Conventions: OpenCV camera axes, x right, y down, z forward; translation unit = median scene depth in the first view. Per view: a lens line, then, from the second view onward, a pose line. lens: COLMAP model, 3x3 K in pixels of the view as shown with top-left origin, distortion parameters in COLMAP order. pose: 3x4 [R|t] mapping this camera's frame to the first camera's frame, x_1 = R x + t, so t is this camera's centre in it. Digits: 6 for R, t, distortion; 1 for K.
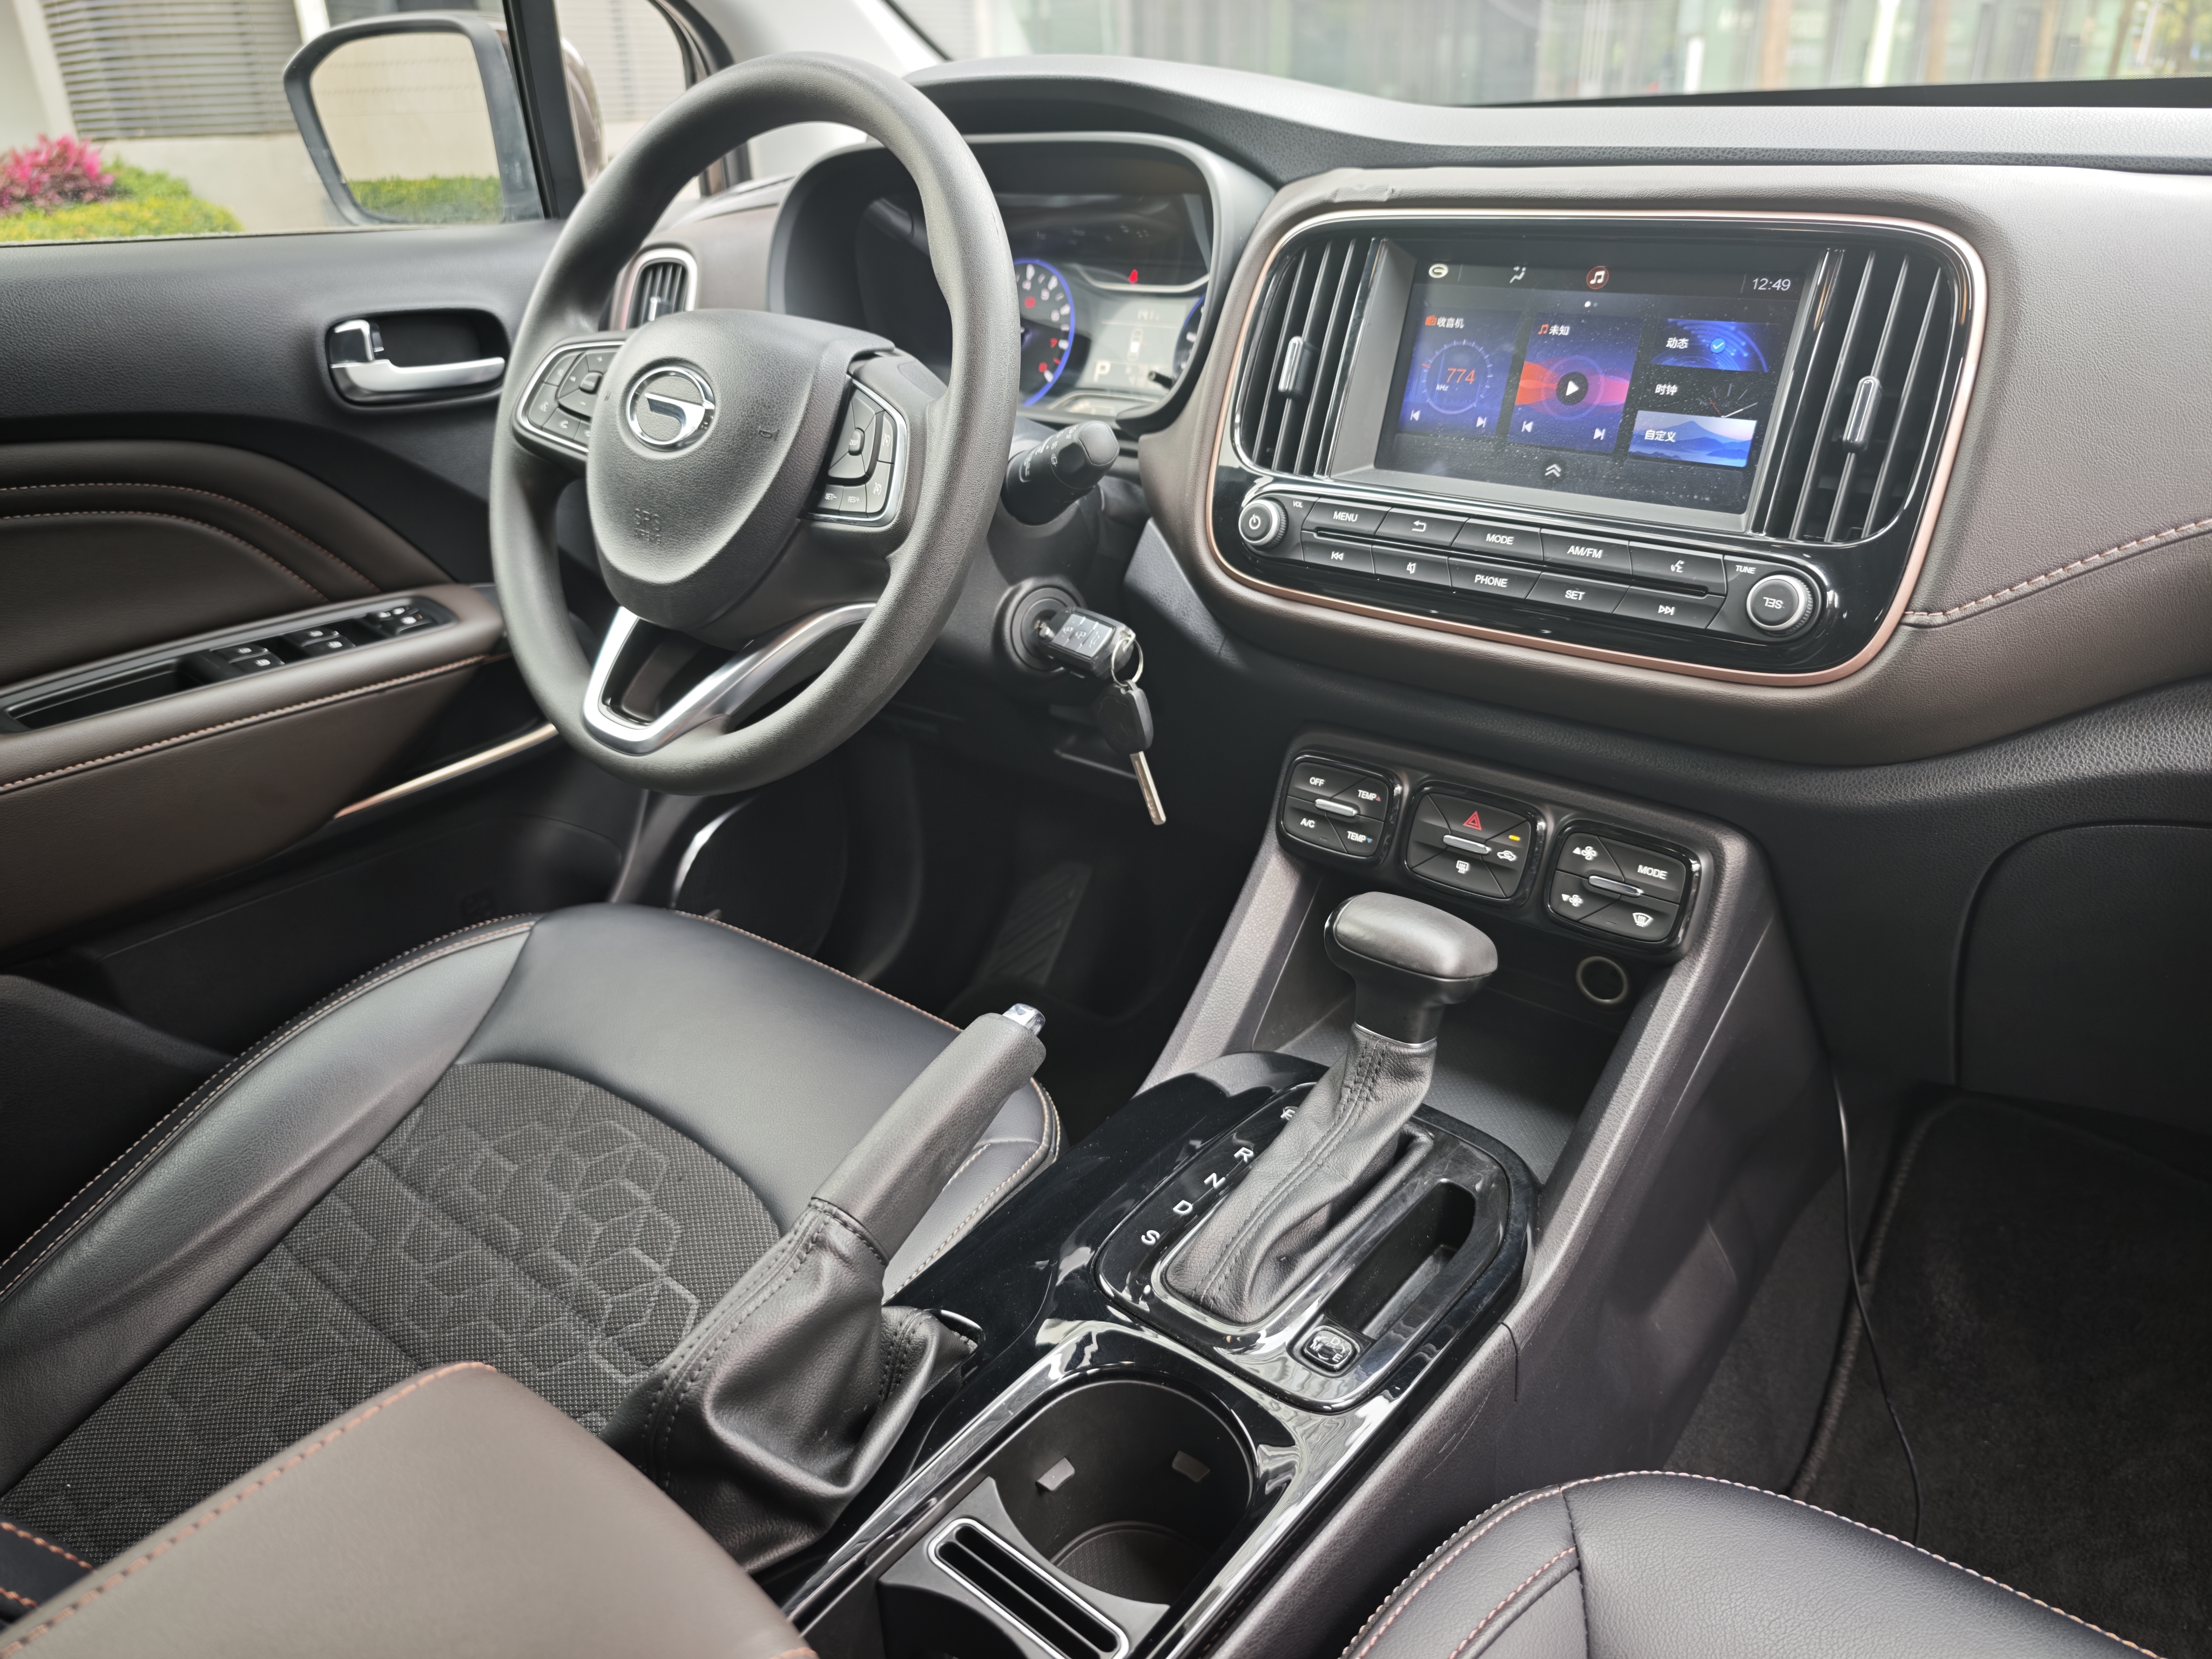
lens RADIAL K [[1512.0, 0, 1099.5], [0, 1512.0, 819.9], [0, 0, 1]] dist [-0.005535, -0.004002]
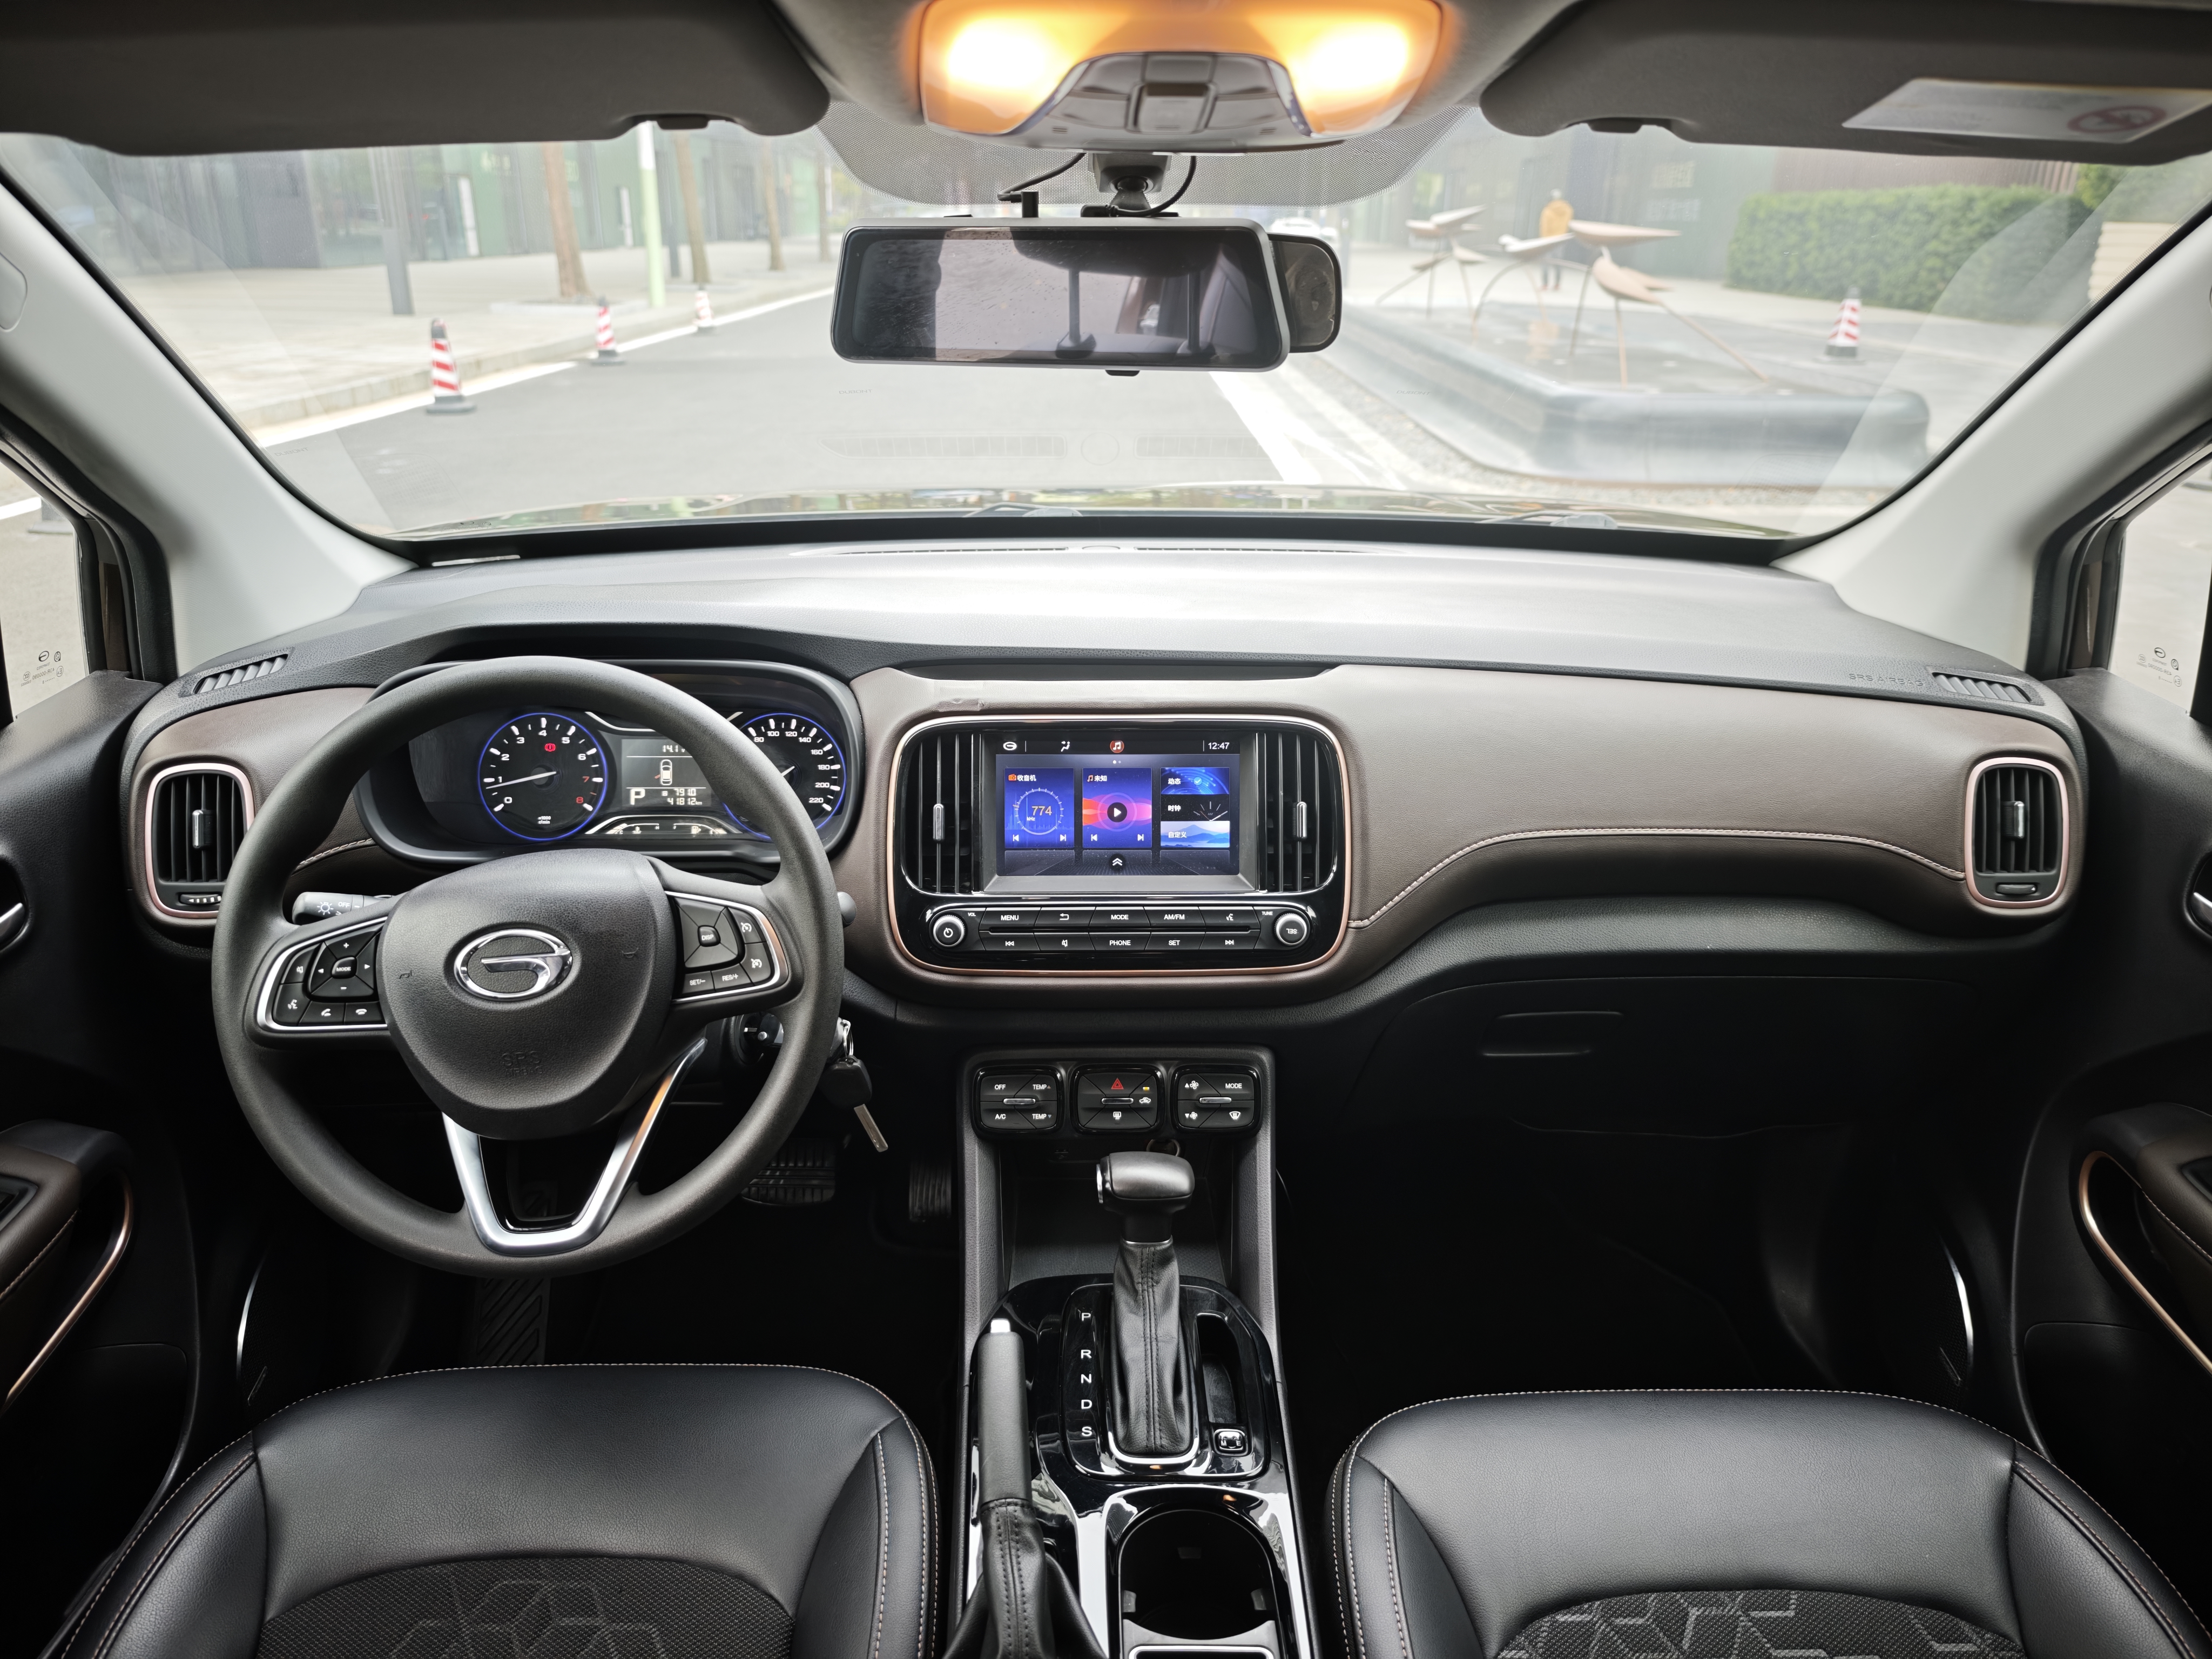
lens RADIAL K [[1483.2, 0, 1083.2], [0, 1483.2, 818.1], [0, 0, 1]] dist [0.053503, -0.070115]
pose [[0.757553, -0.207863, 0.618795, -0.667637], [0.248457, 0.968412, 0.021135, -0.305528], [-0.603642, 0.137733, 0.785268, -0.219876]]
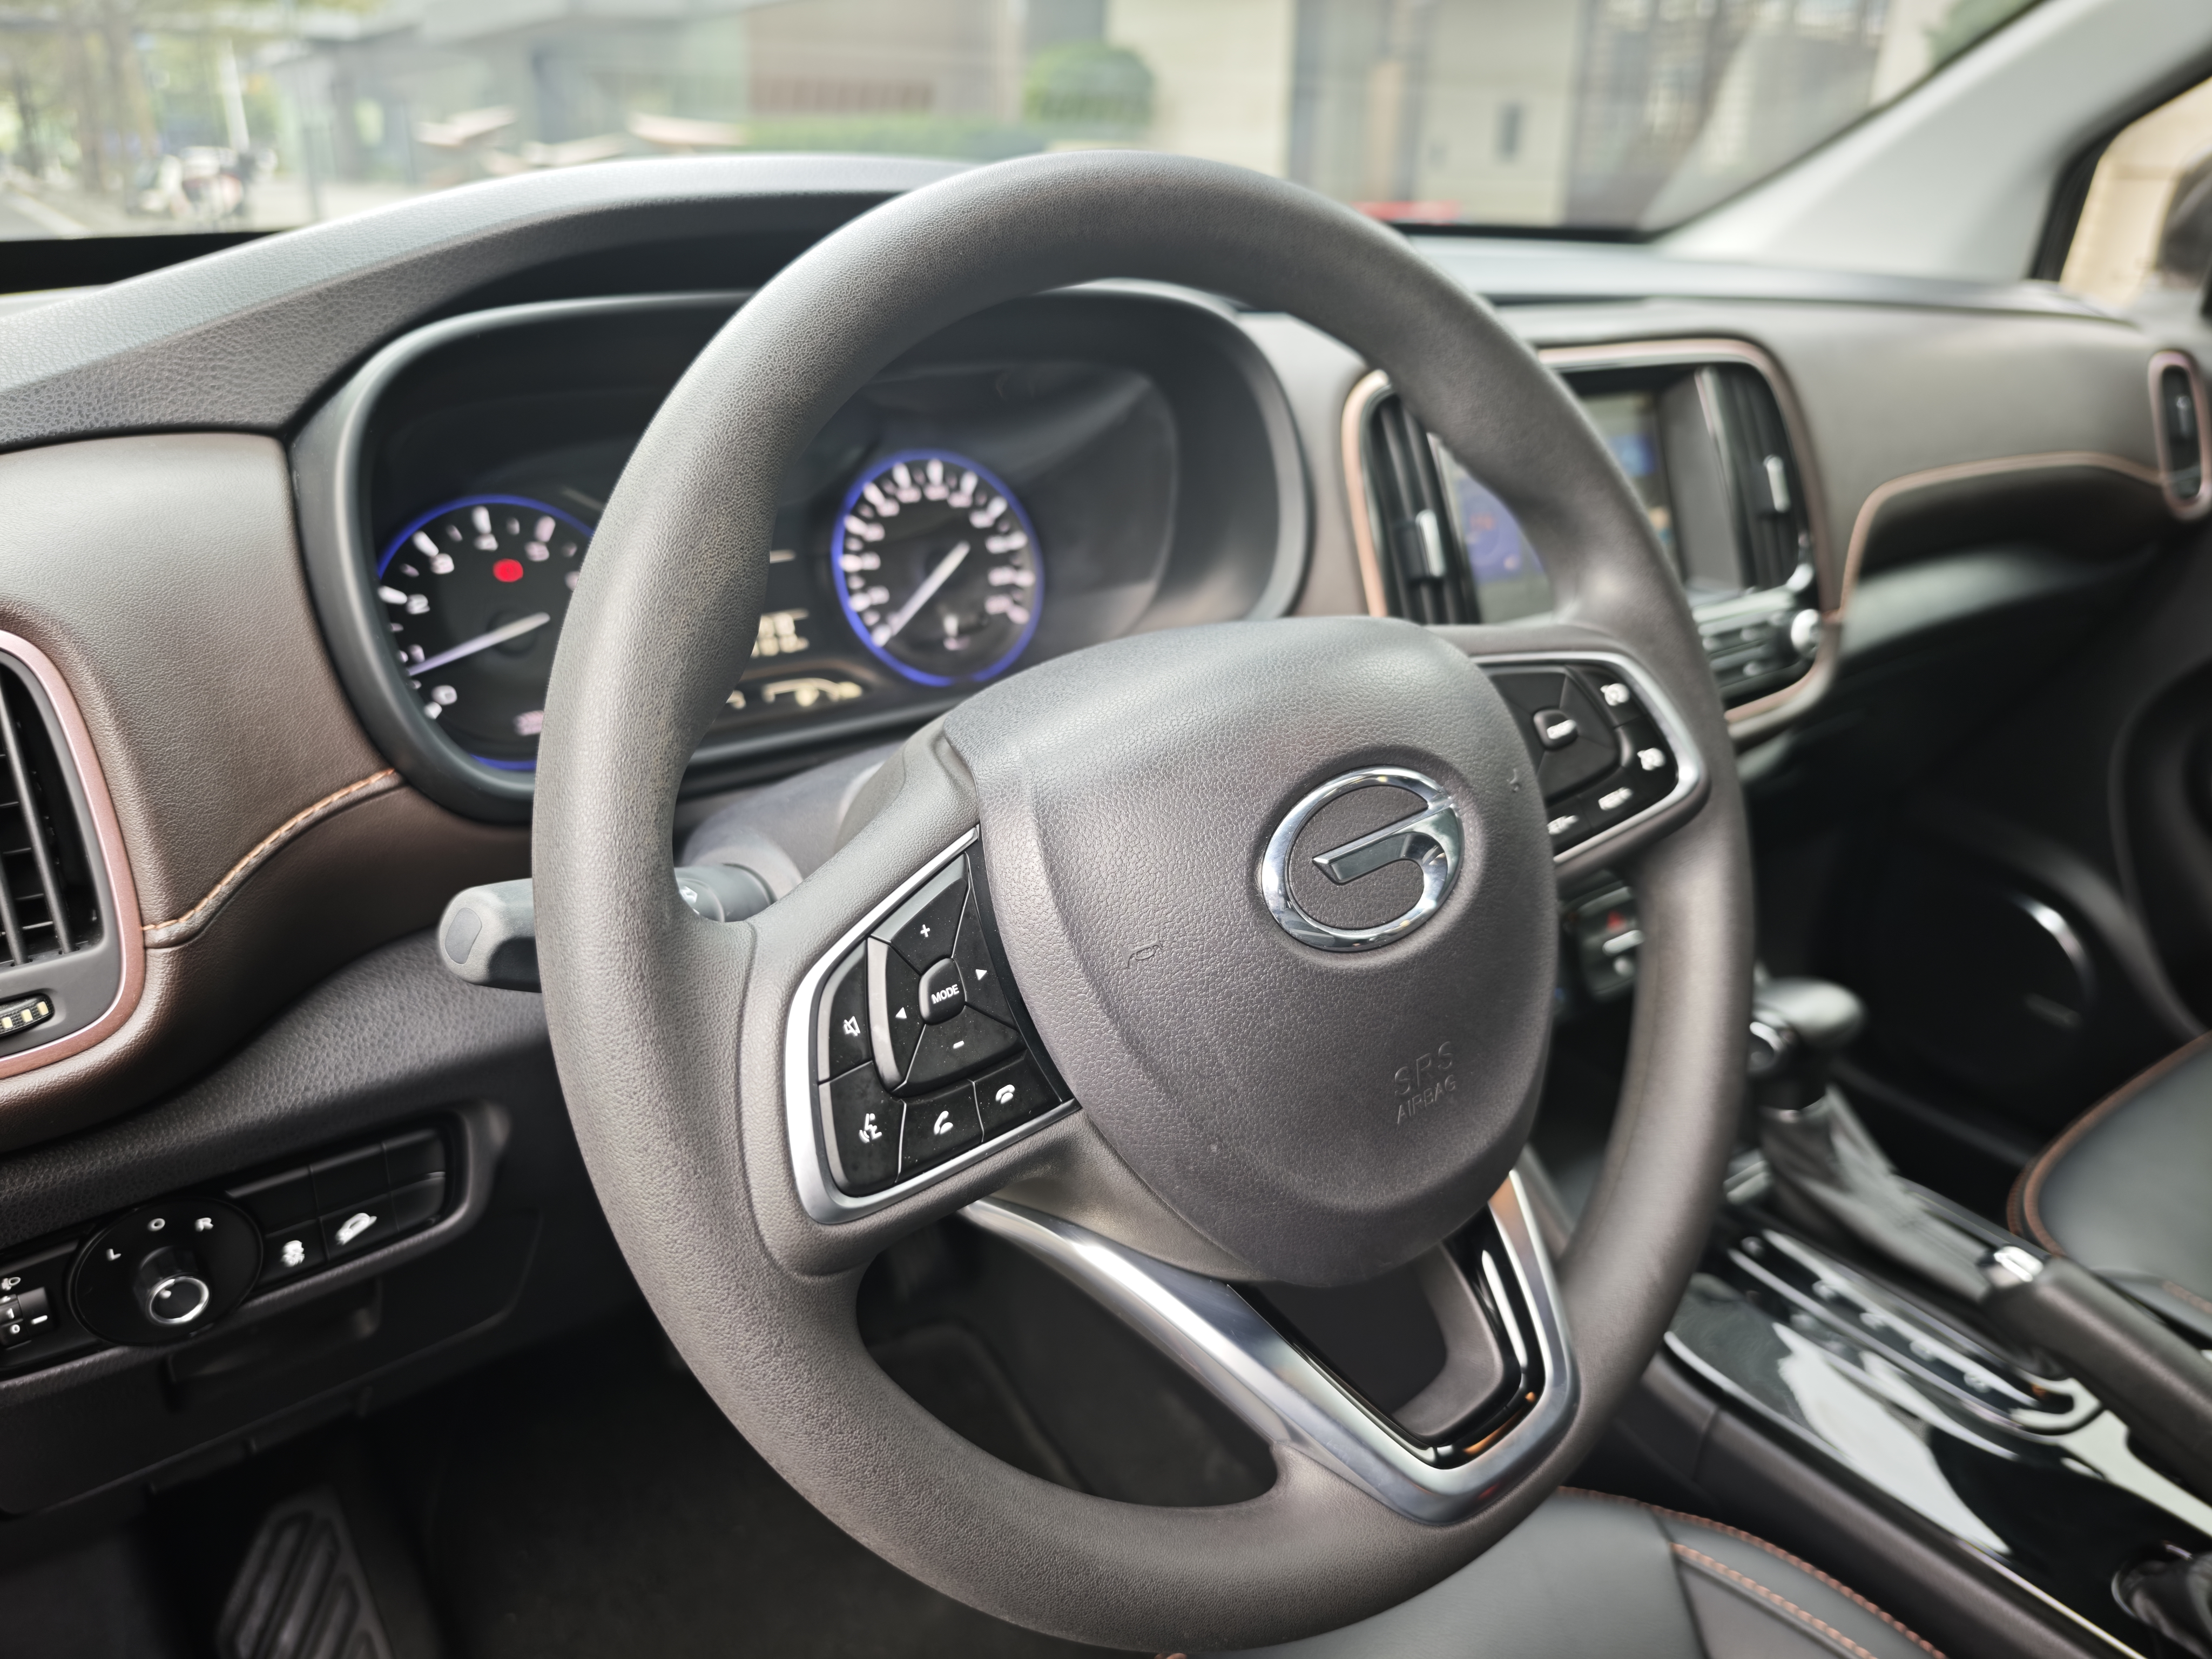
lens RADIAL K [[1503.7, 0, 1097.7], [0, 1503.7, 875.7], [0, 0, 1]] dist [-0.049171, -0.002231]
pose [[0.239404, -0.373872, 0.896050, -0.764570], [0.385760, 0.883545, 0.265589, -0.442189], [-0.890997, 0.282077, 0.355749, 0.932886]]
